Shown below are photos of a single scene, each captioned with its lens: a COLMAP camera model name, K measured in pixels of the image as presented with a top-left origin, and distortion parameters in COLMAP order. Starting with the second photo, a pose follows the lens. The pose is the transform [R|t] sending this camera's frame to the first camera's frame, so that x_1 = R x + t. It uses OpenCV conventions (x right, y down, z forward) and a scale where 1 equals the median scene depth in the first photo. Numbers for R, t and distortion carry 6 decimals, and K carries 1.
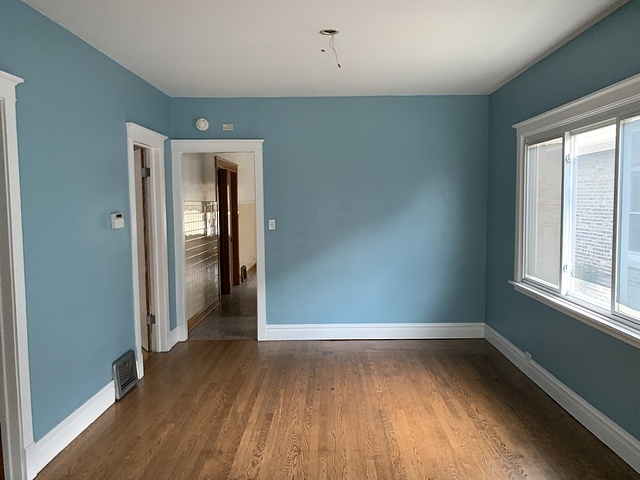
lens RADIAL K [[491.1, 0, 320.0], [0, 491.1, 240.0], [0, 0, 1]] dist [0.000566, -0.003724]
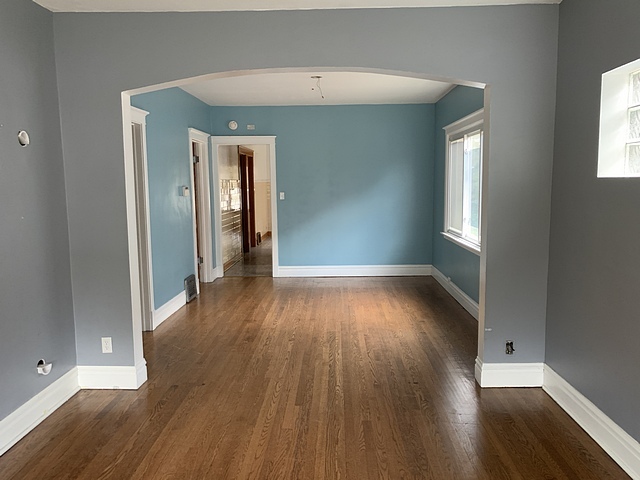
lens RADIAL K [[491.1, 0, 320.0], [0, 491.1, 240.0], [0, 0, 1]] dist [0.000566, -0.003724]
pose [[0.999873, -0.000811, -0.015935, 0.037328], [0.001444, 0.999208, 0.039775, 0.043668], [0.015890, -0.039793, 0.999082, -0.461017]]
